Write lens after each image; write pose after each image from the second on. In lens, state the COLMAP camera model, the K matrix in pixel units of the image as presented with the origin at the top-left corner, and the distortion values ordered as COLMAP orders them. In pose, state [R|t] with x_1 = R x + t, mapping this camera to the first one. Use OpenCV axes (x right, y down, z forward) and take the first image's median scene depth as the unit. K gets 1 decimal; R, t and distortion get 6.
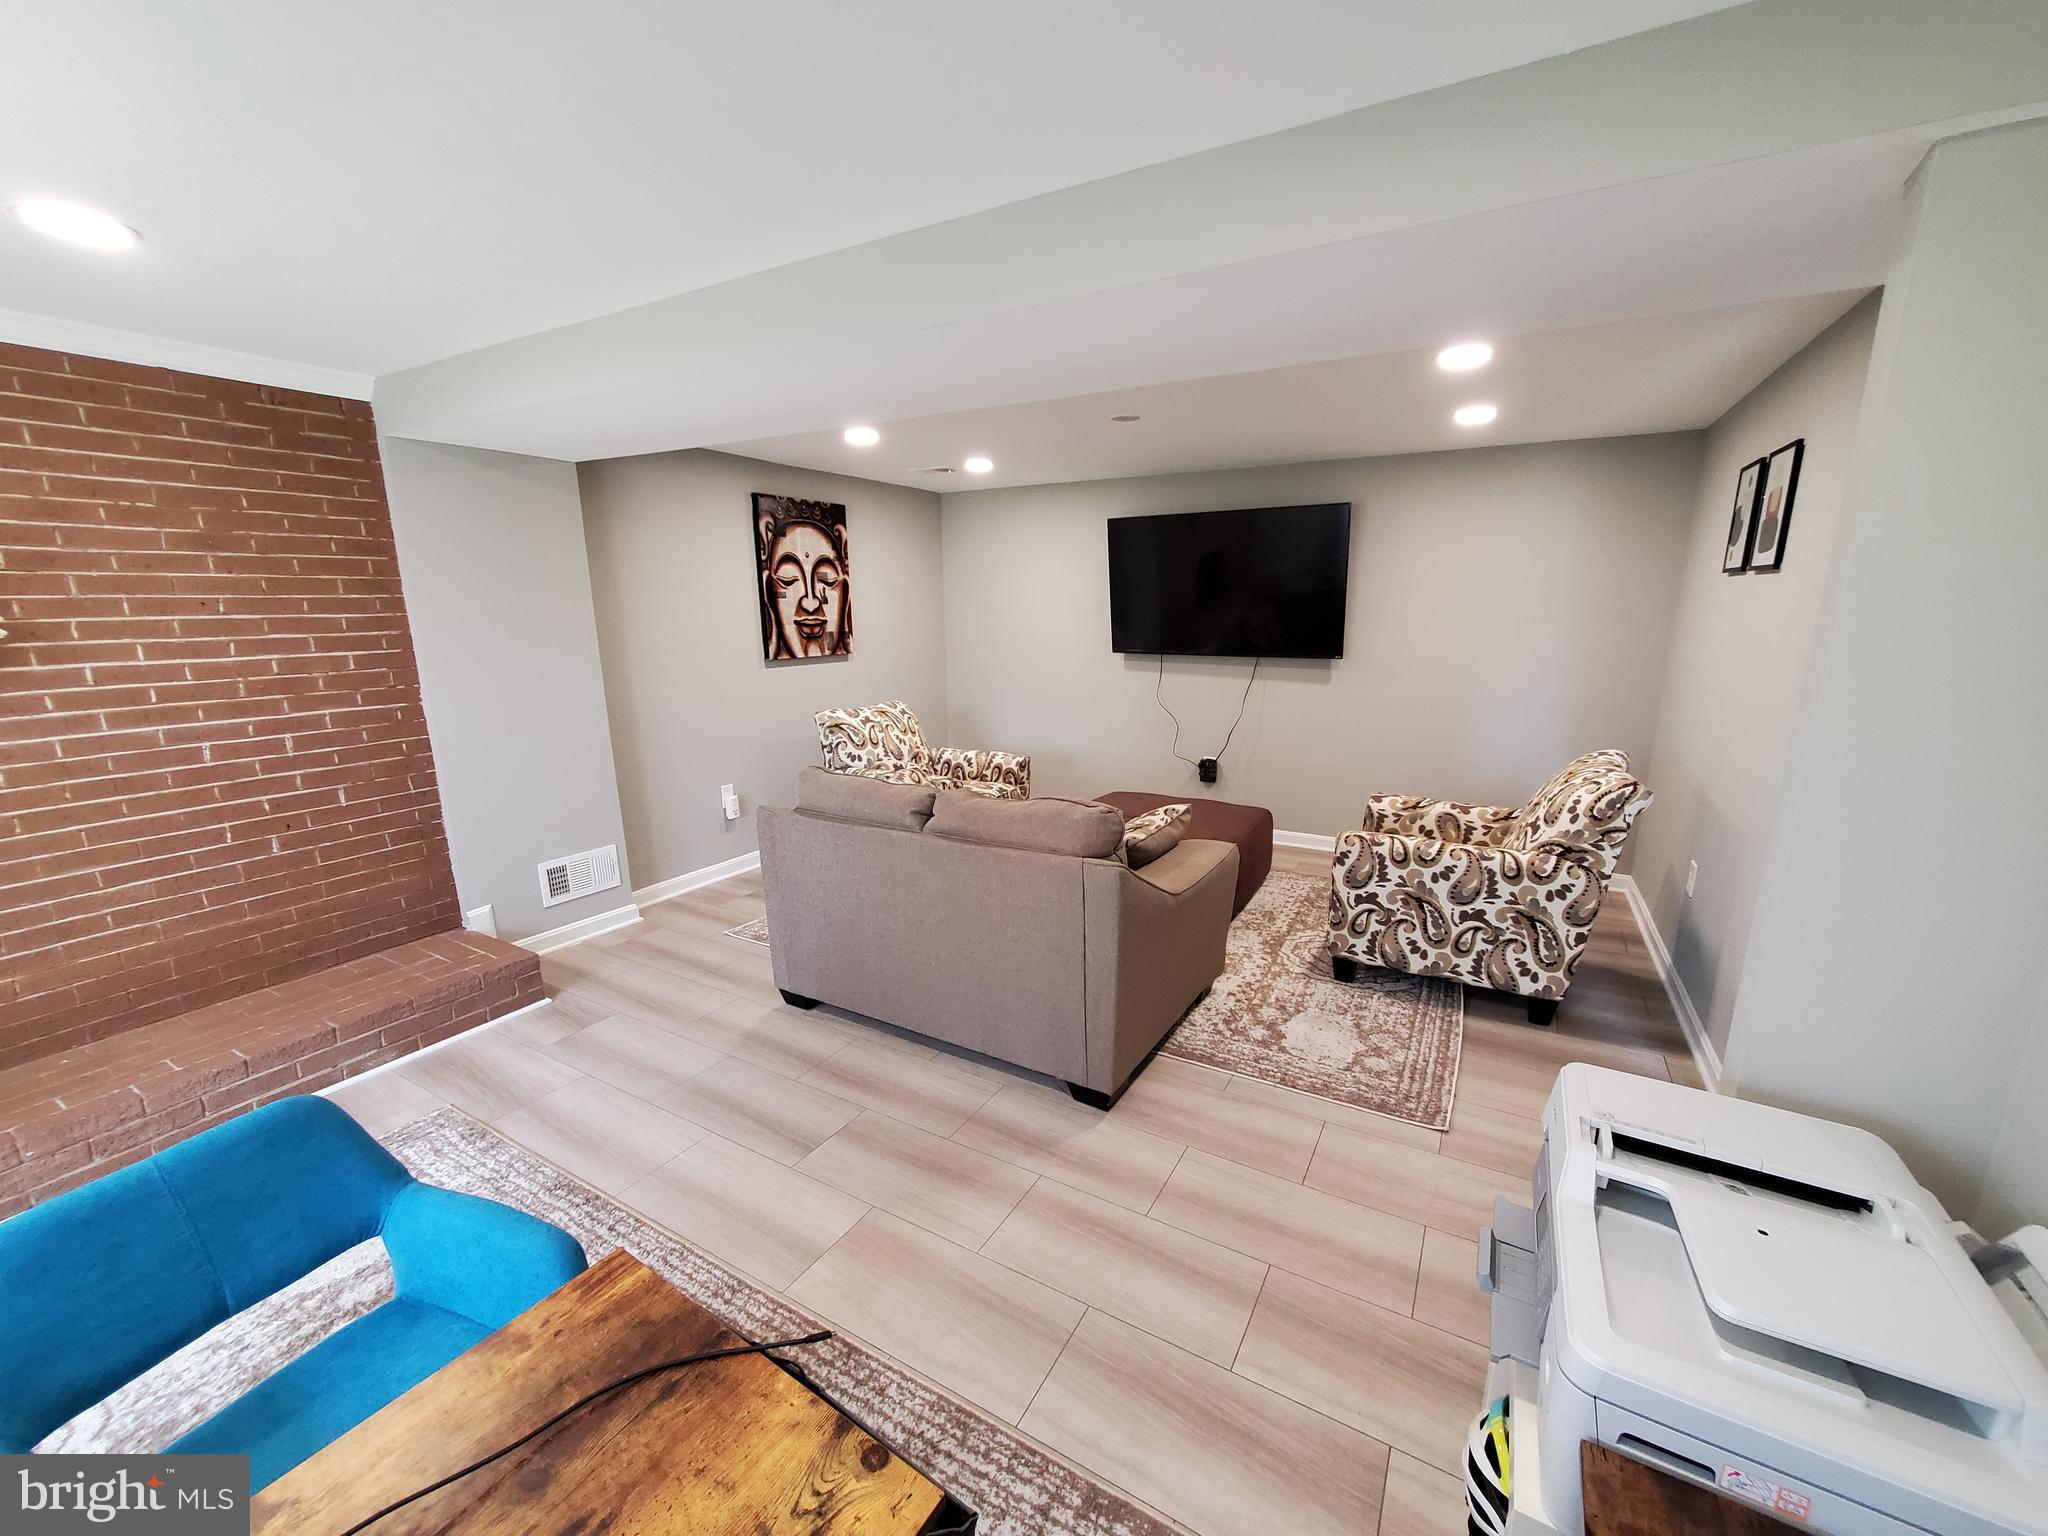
lens RADIAL K [[822.7, 0, 1024.0], [0, 822.7, 768.0], [0, 0, 1]] dist [-0.000078, -0.005098]
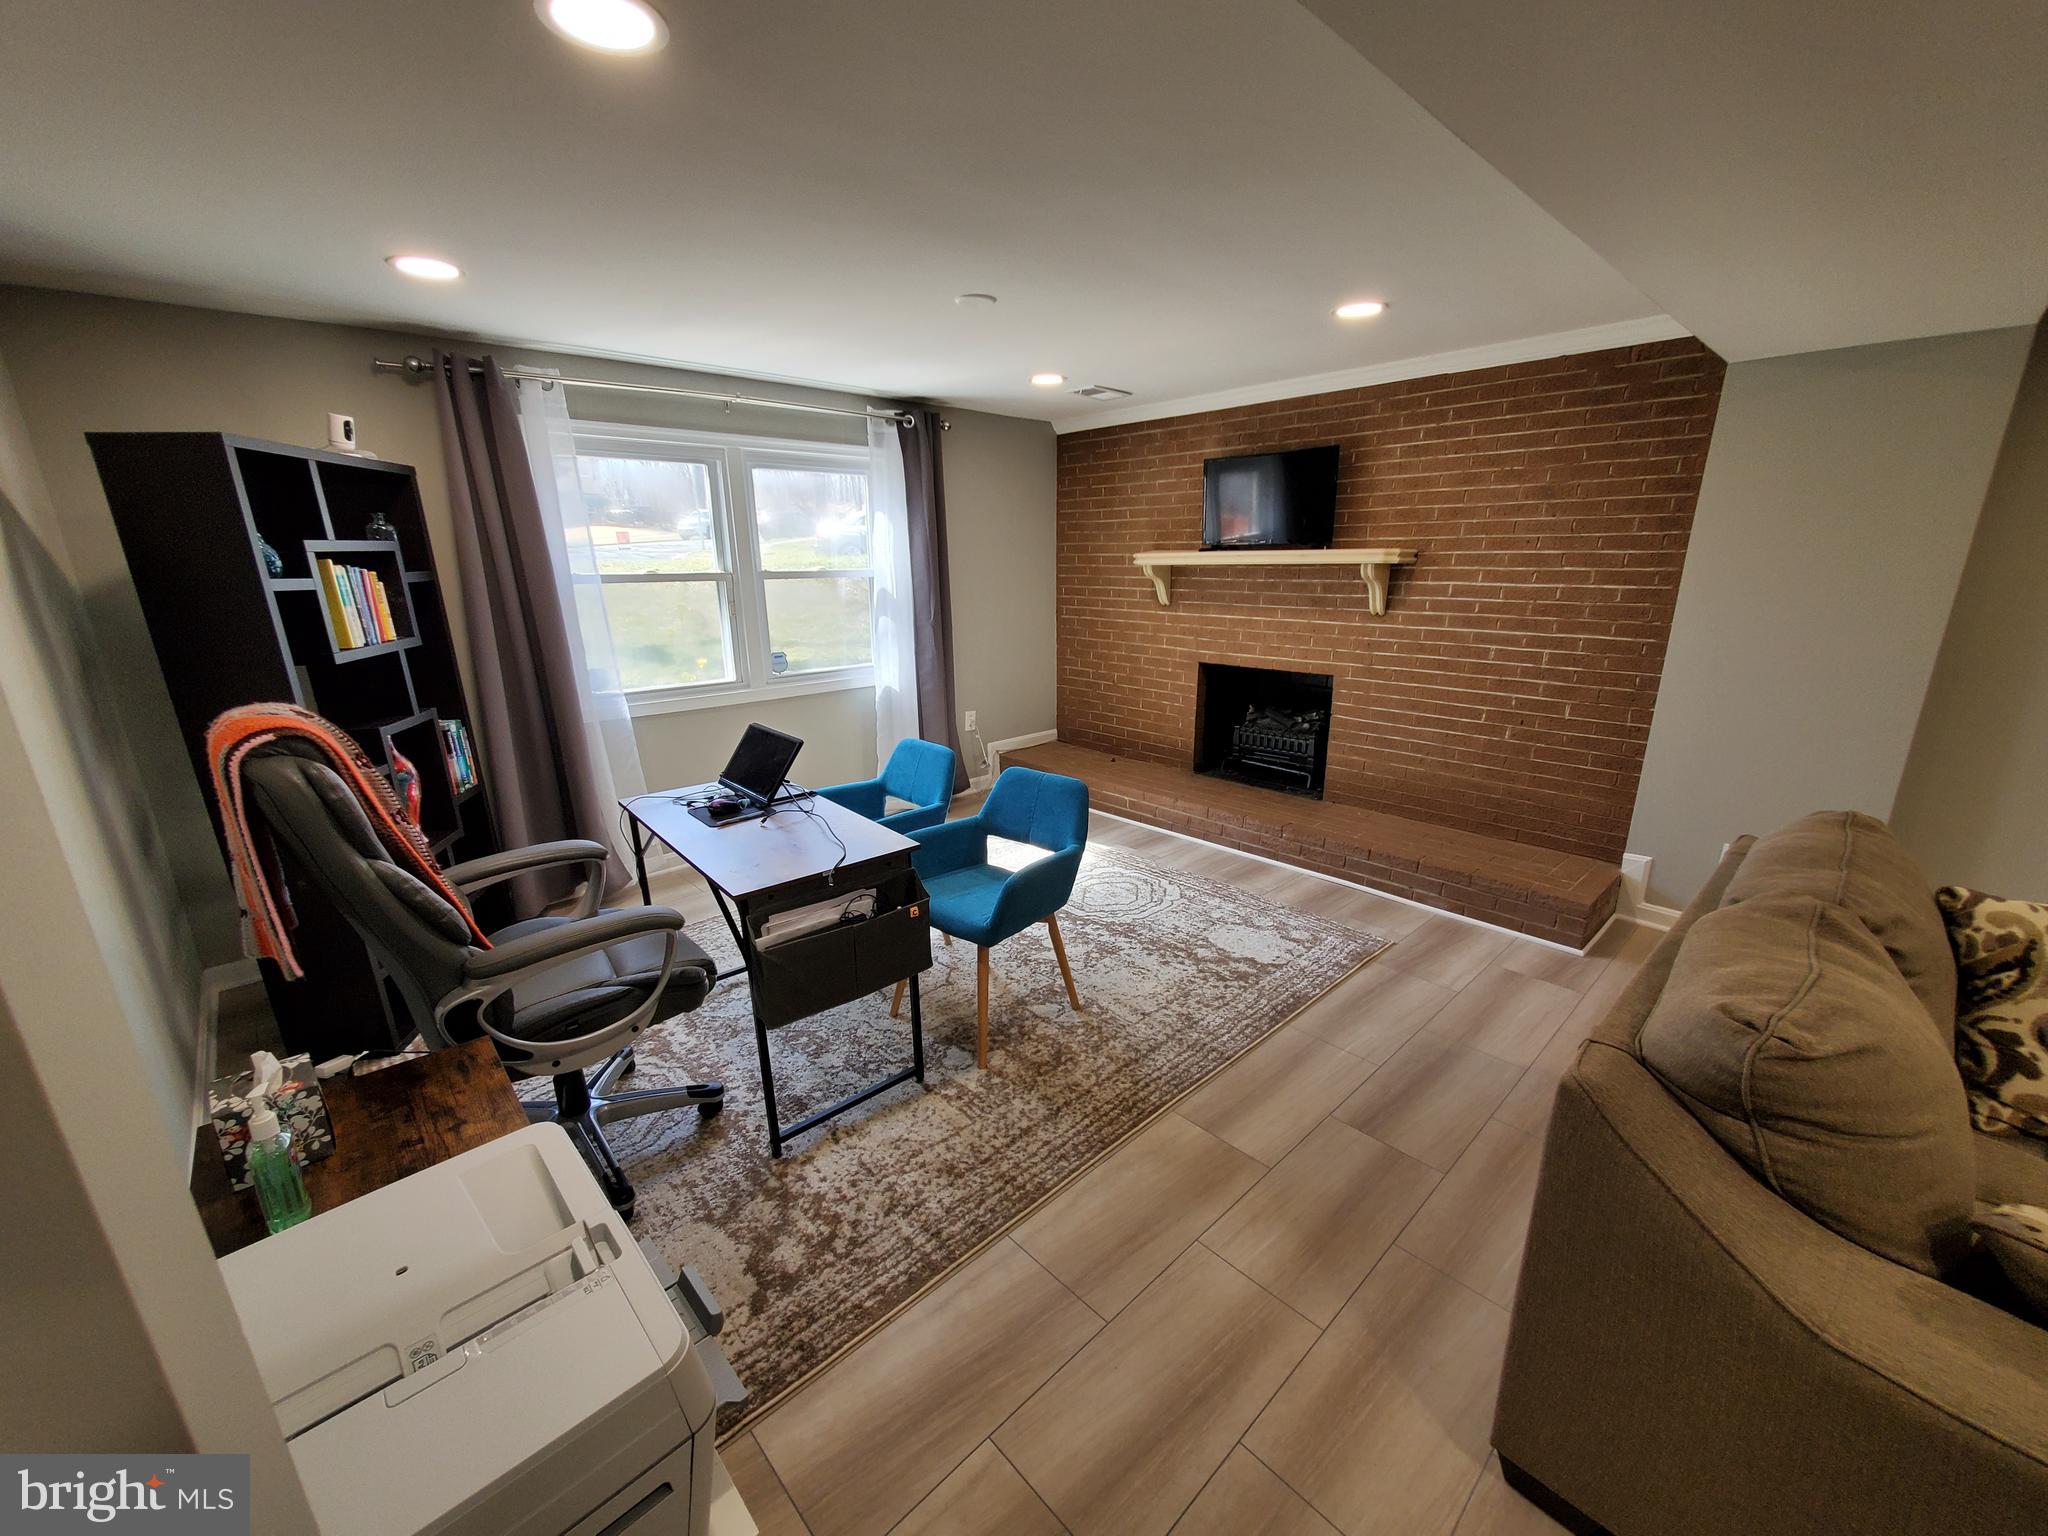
lens RADIAL K [[801.3, 0, 1024.0], [0, 801.3, 768.0], [0, 0, 1]] dist [-0.016920, -0.000106]
pose [[-0.291768, 0.254193, -0.922094, 0.490656], [-0.174389, 0.933745, 0.312585, -0.117360], [0.940457, 0.252006, -0.228109, 0.614310]]
